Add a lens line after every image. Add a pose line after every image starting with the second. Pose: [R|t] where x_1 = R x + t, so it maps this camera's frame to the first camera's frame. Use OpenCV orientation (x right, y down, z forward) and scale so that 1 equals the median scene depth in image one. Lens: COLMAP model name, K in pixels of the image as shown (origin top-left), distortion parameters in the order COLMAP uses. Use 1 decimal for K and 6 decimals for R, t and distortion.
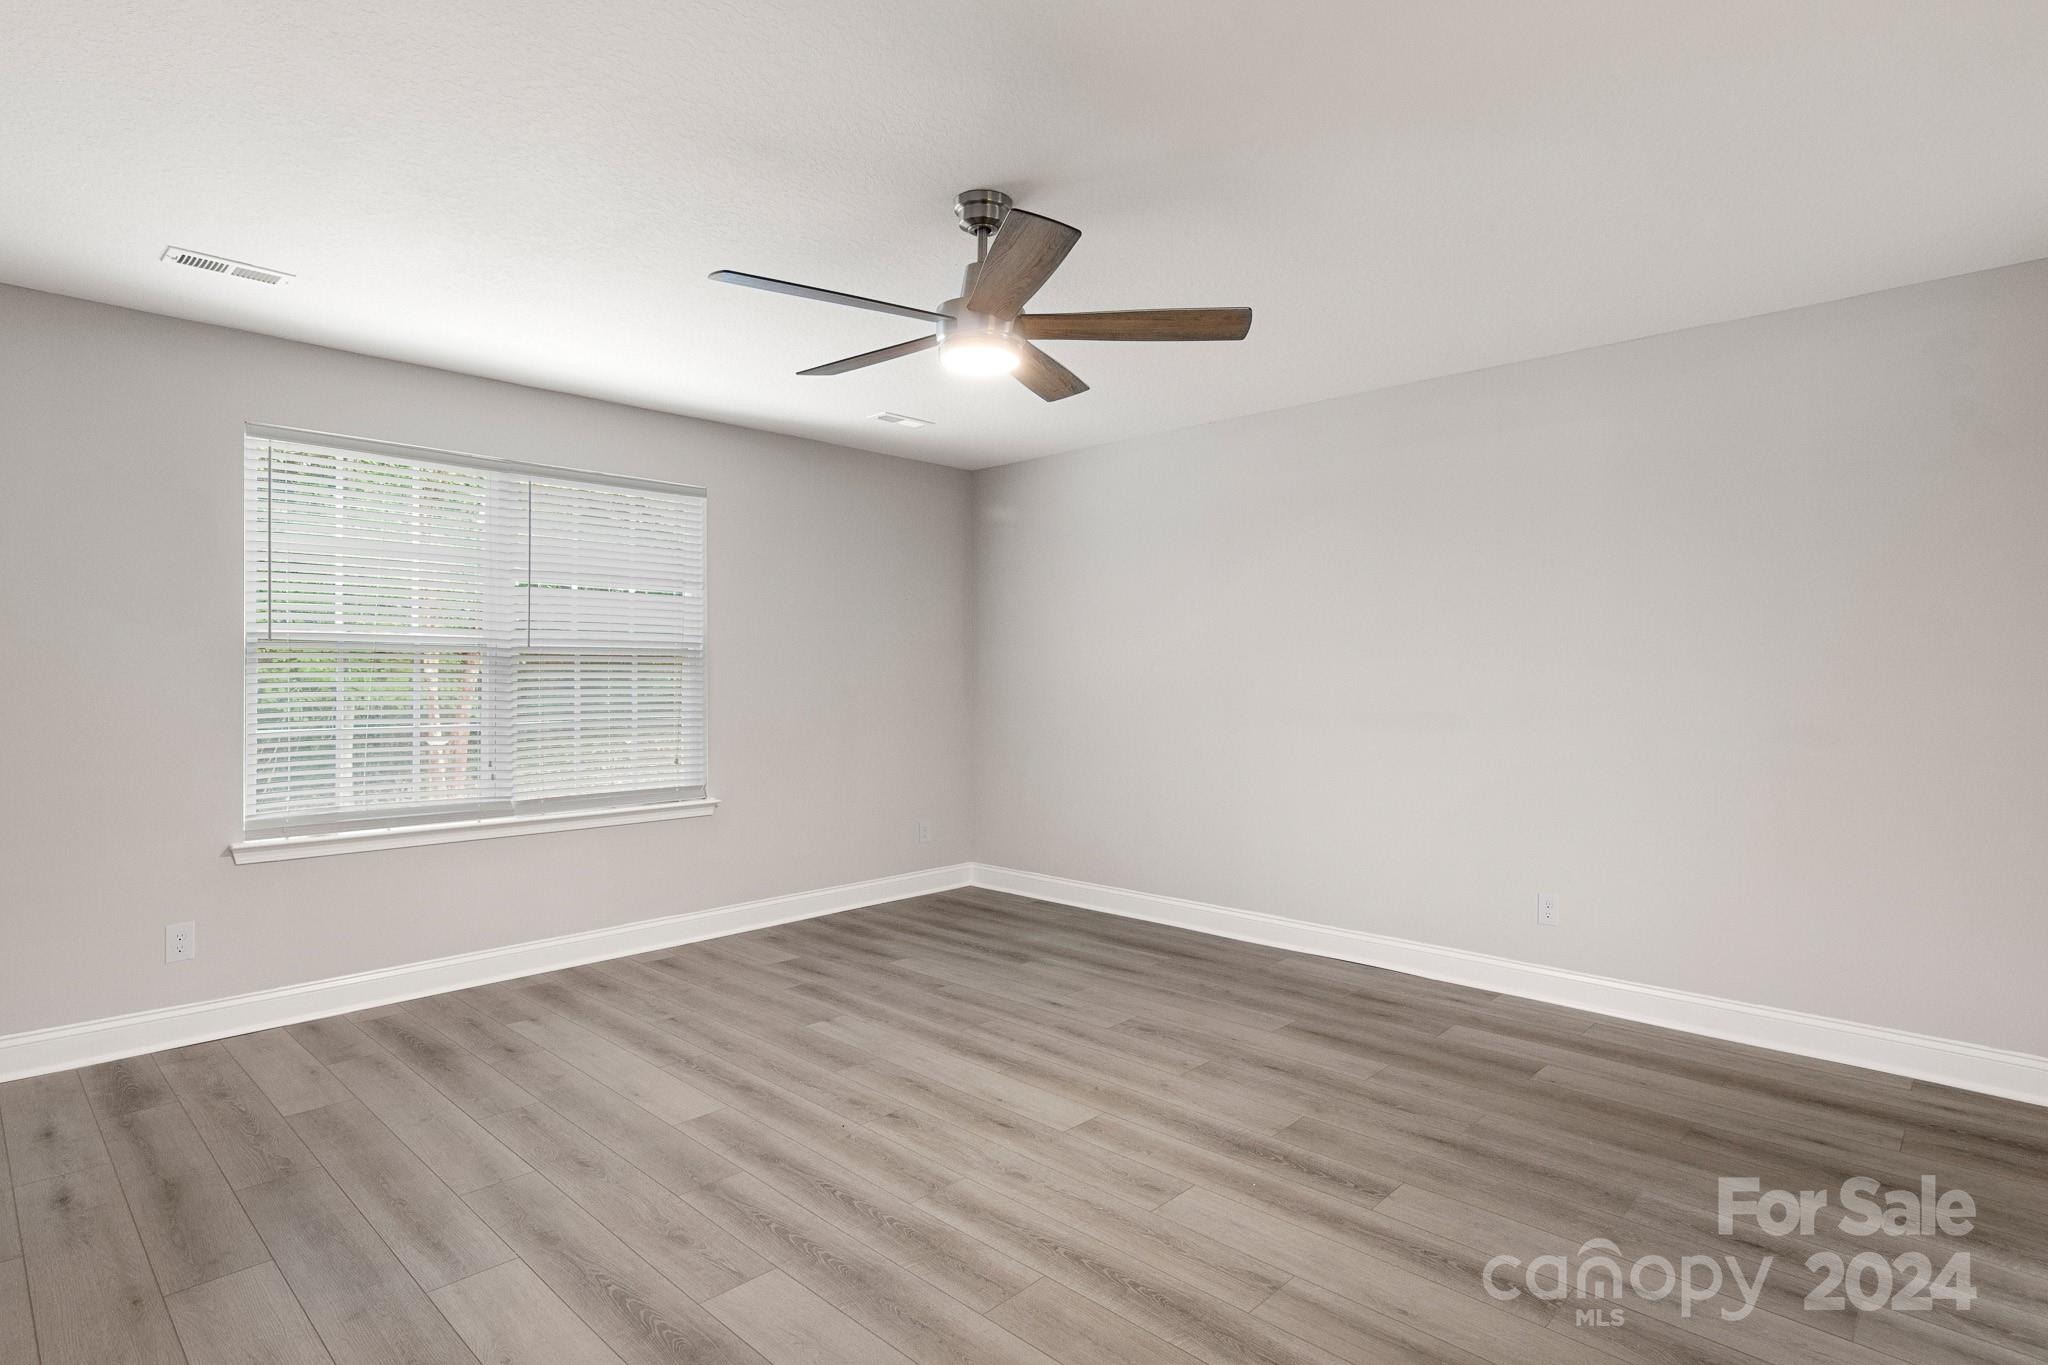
lens RADIAL K [[1057.1, 0, 1030.4], [0, 1057.1, 672.7], [0, 0, 1]] dist [-0.000080, -0.000057]
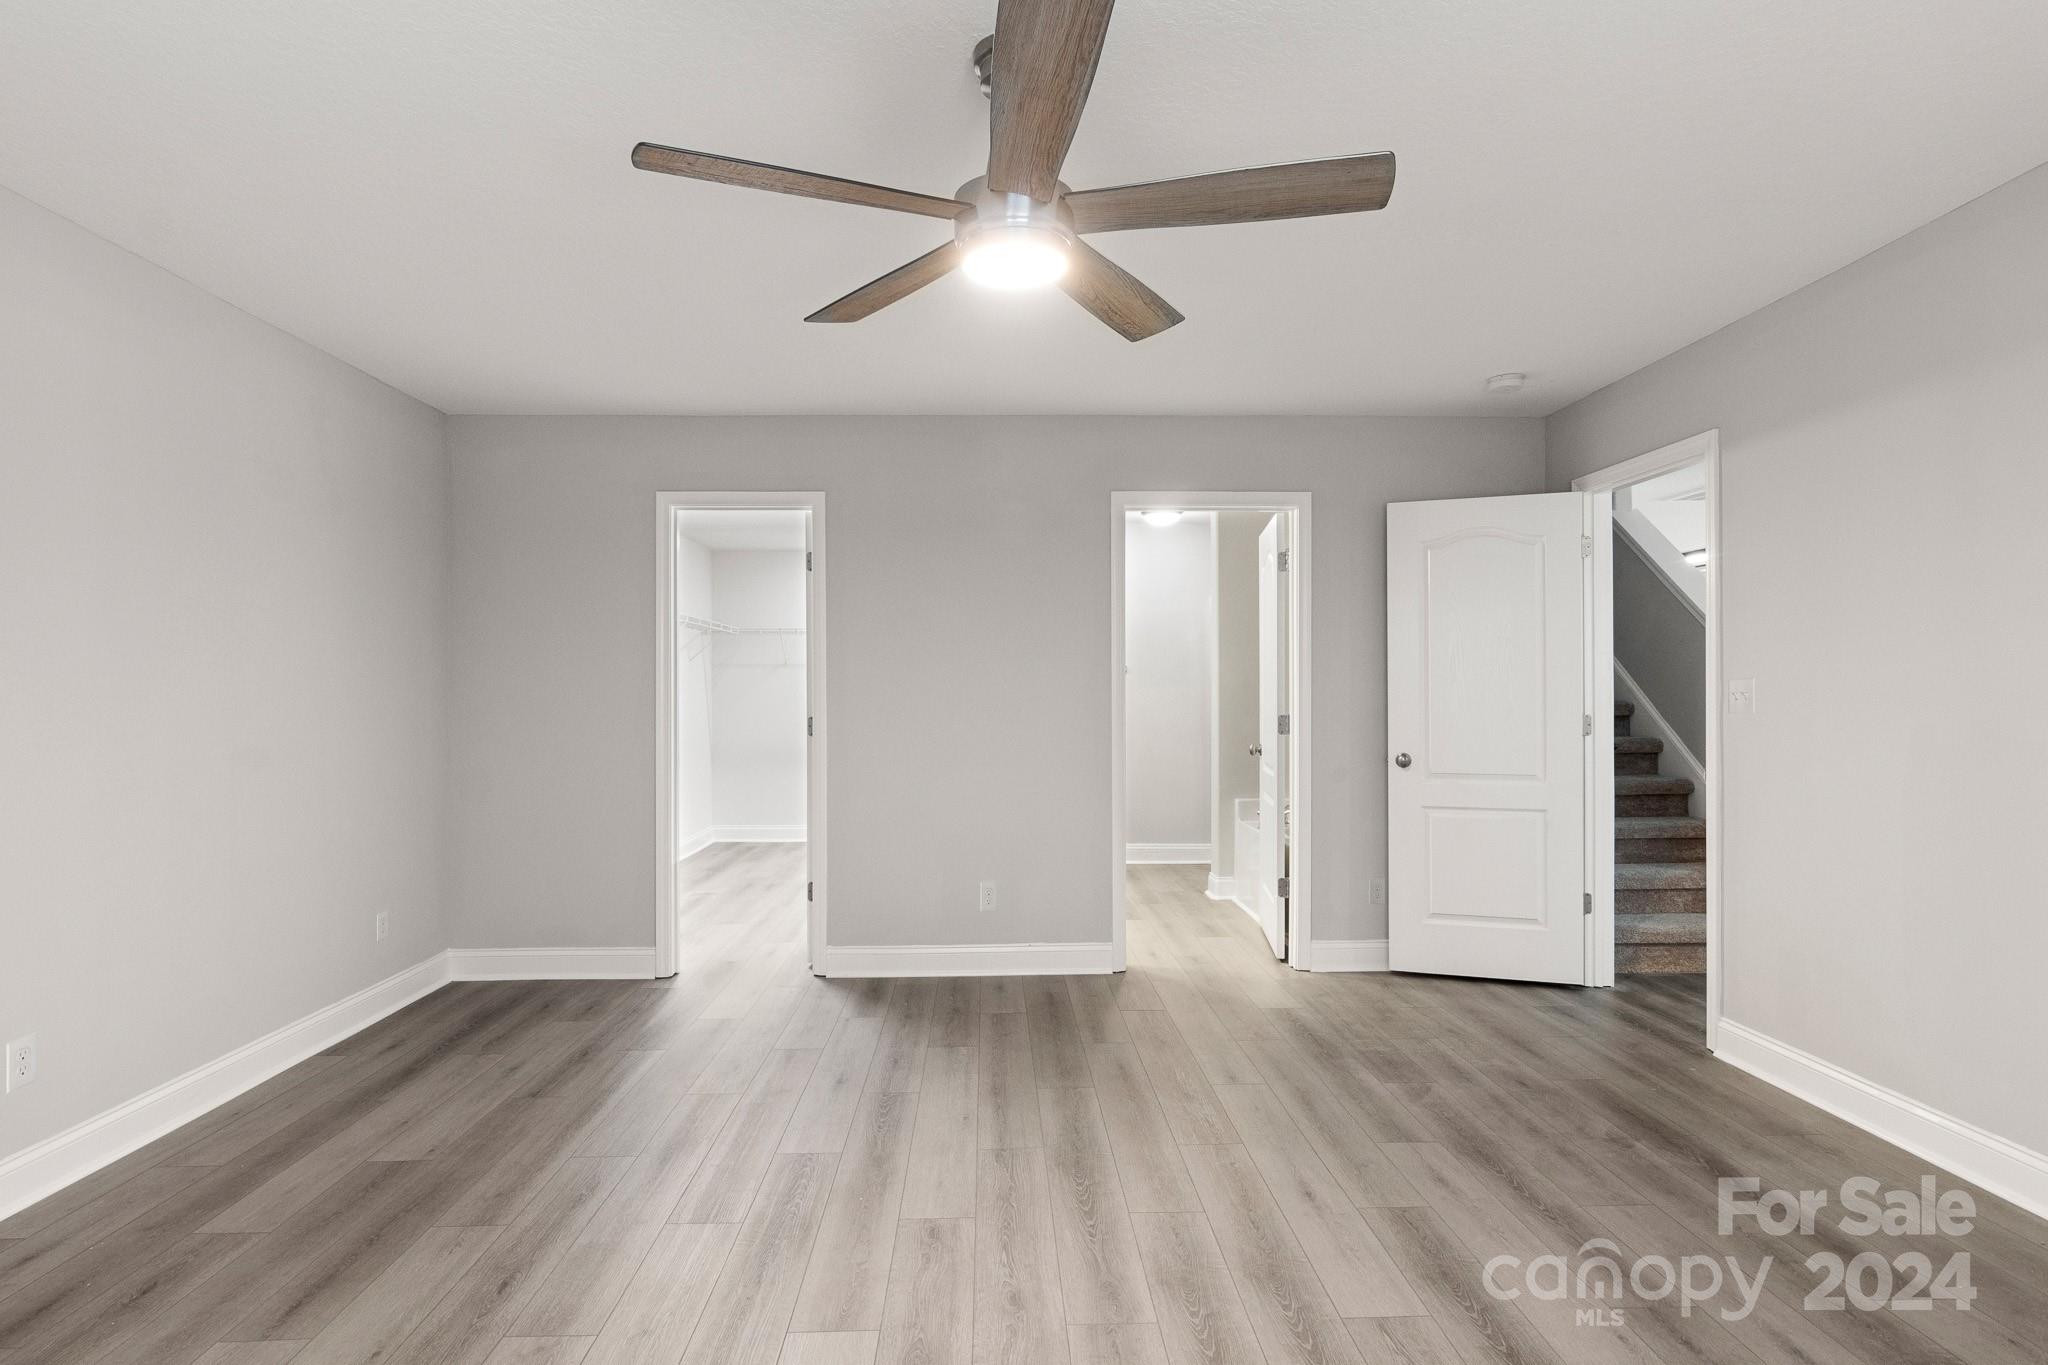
lens RADIAL K [[1057.1, 0, 1030.4], [0, 1057.1, 672.7], [0, 0, 1]] dist [-0.000080, -0.000057]
pose [[-0.717046, 0.015162, 0.696861, -0.606991], [0.001461, 0.999794, -0.020250, 0.007879], [-0.697025, -0.013501, -0.716920, 1.614432]]
